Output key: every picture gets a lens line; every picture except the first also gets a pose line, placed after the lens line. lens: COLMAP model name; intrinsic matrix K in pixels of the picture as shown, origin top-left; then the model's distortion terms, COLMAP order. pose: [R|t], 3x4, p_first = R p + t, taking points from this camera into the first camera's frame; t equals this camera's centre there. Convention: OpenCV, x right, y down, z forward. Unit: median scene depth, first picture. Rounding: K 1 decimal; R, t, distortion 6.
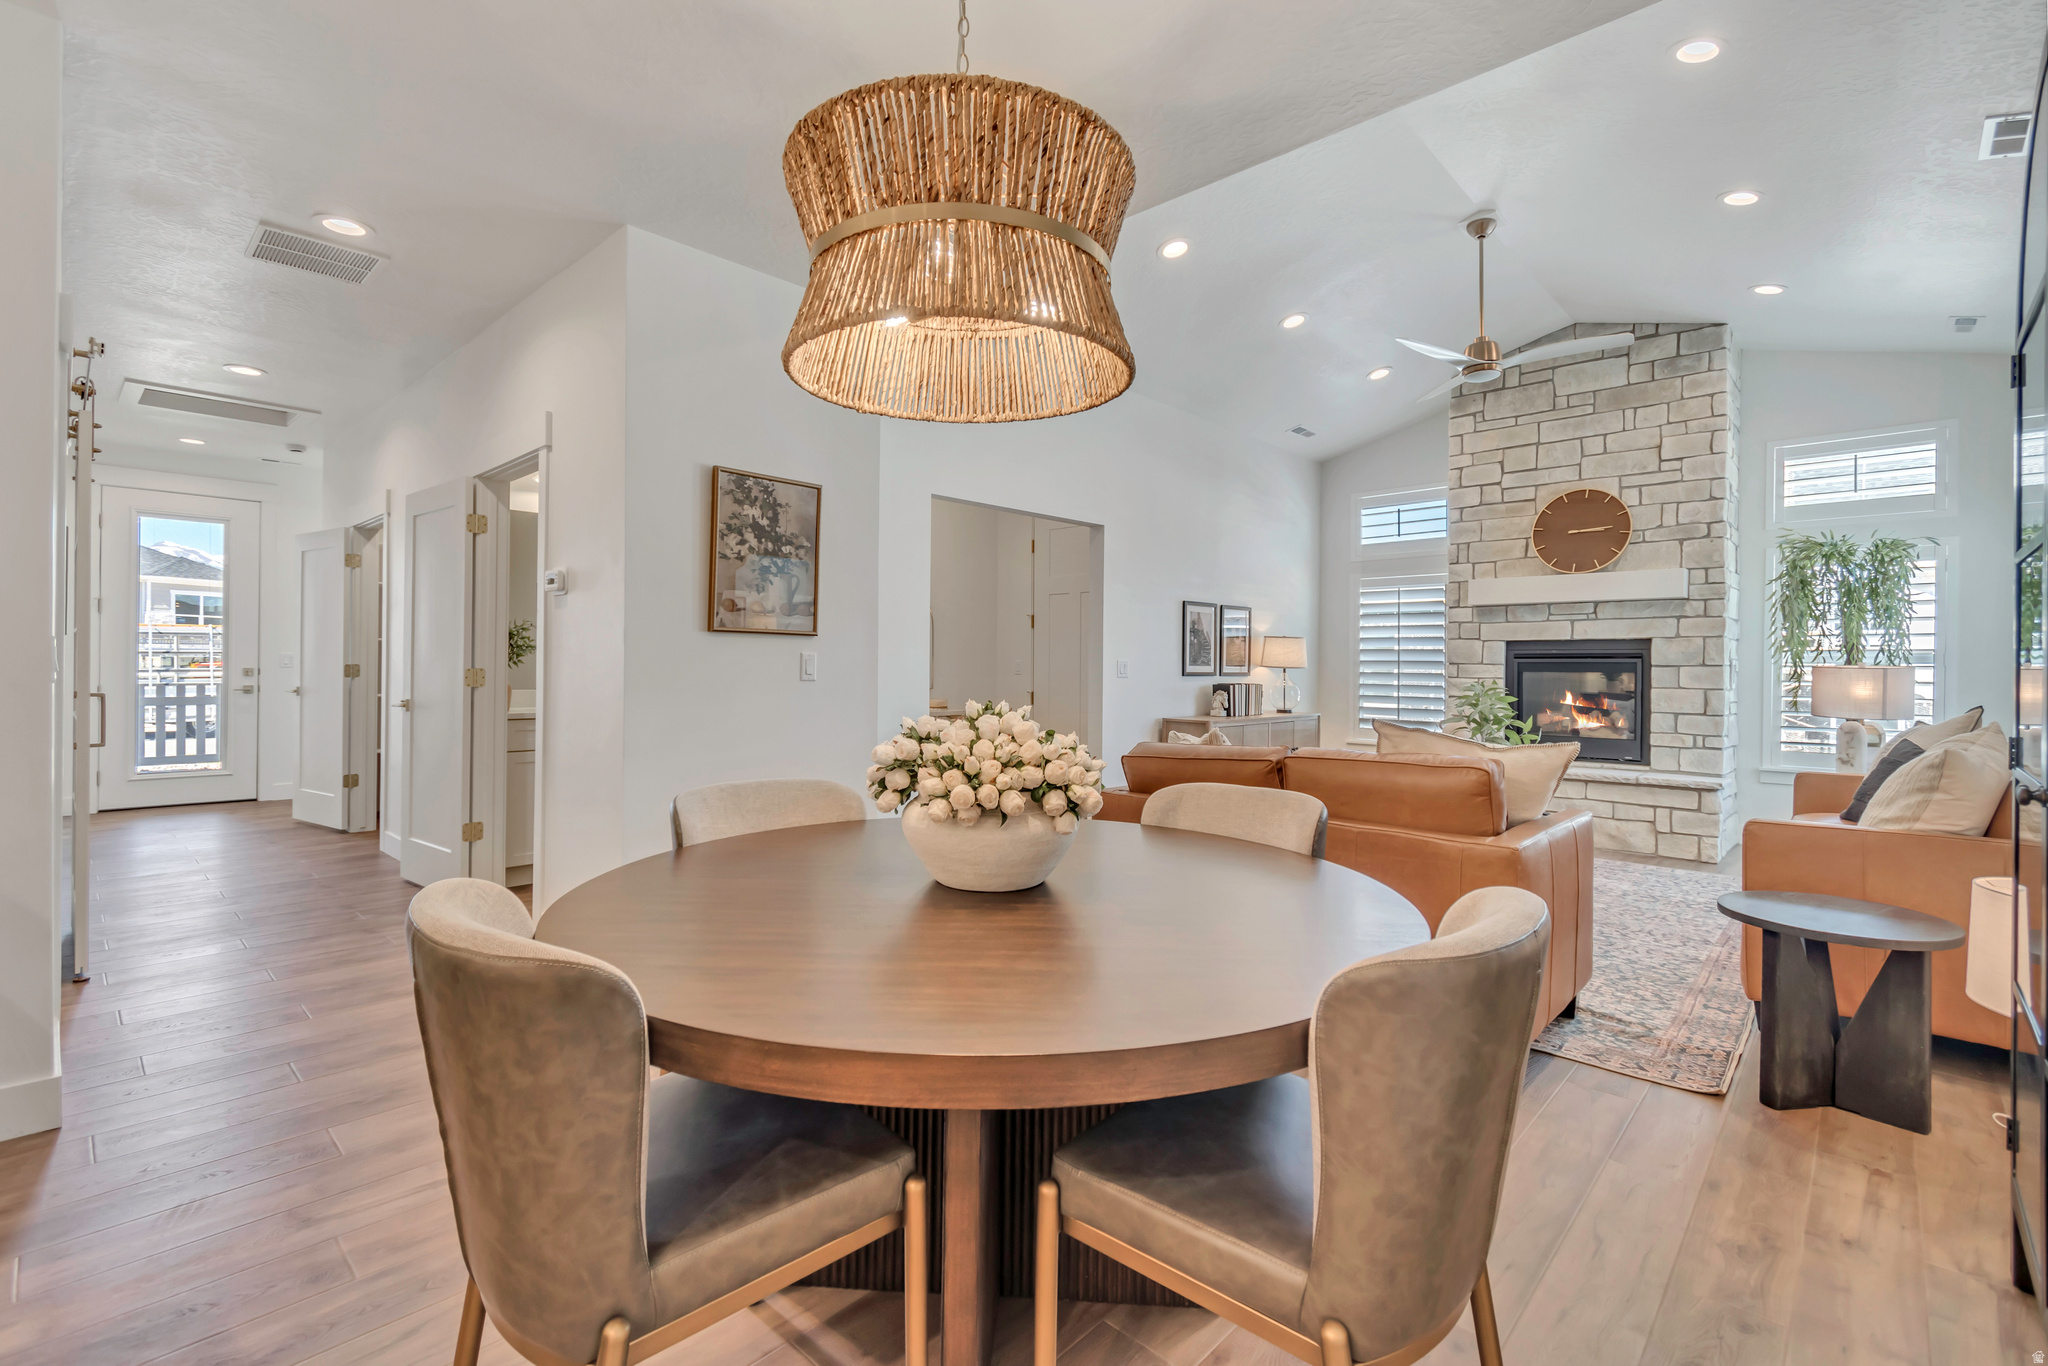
lens RADIAL K [[911.9, 0, 1029.9], [0, 911.9, 669.0], [0, 0, 1]] dist [-0.000239, -0.000436]
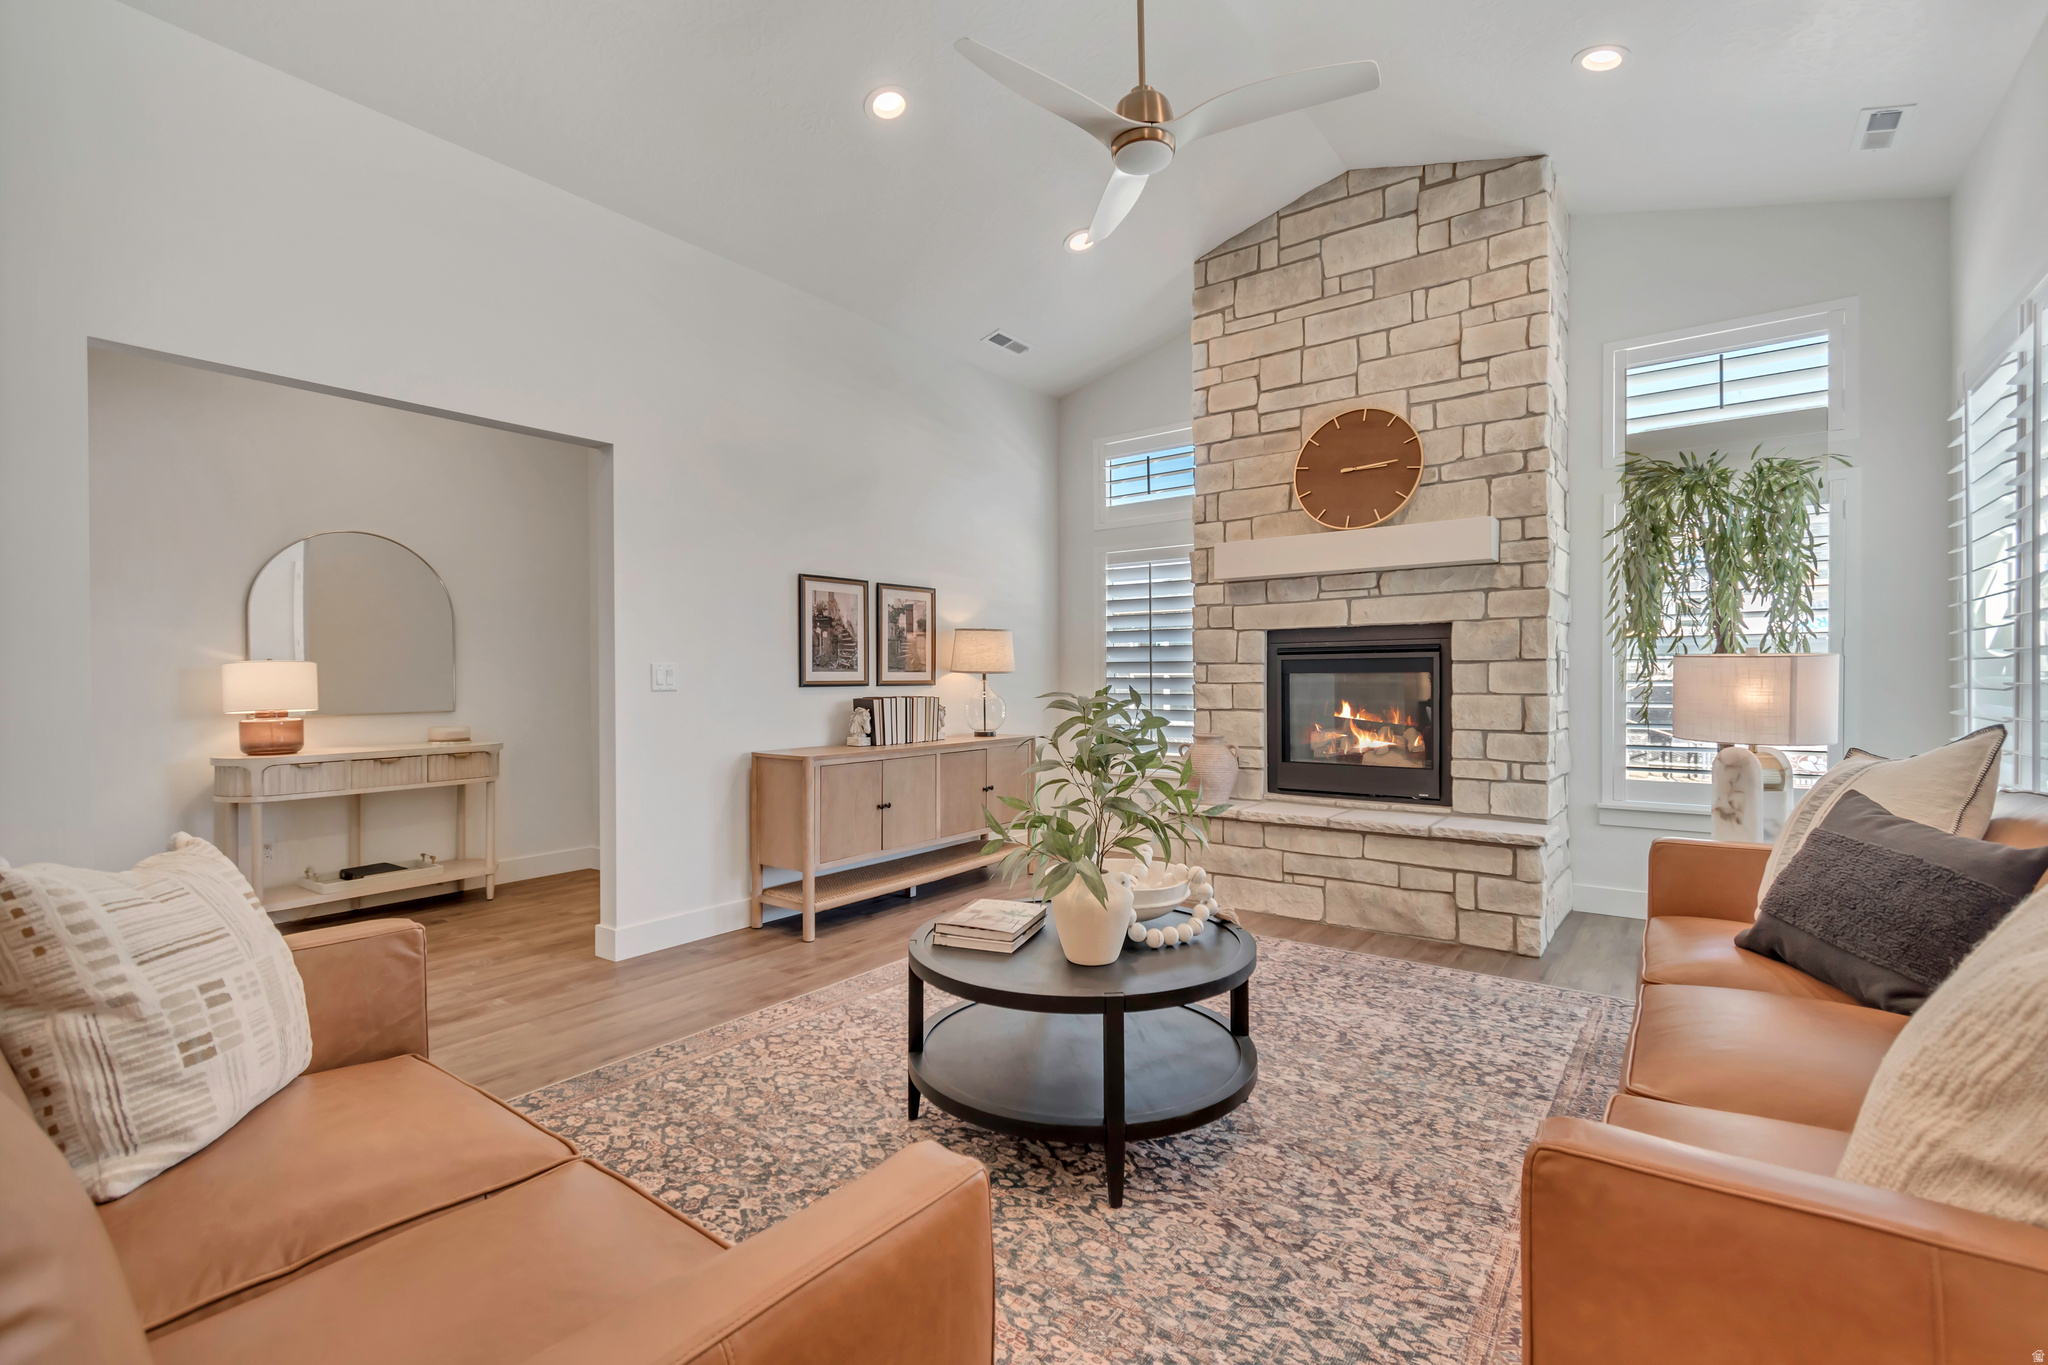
lens RADIAL K [[911.2, 0, 1036.4], [0, 911.2, 685.9], [0, 0, 1]] dist [0.002174, 0.000083]
pose [[0.993012, -0.014997, 0.117060, 0.290162], [0.014272, 0.999873, 0.007028, 0.005410], [-0.117150, -0.005308, 0.993100, 0.353834]]
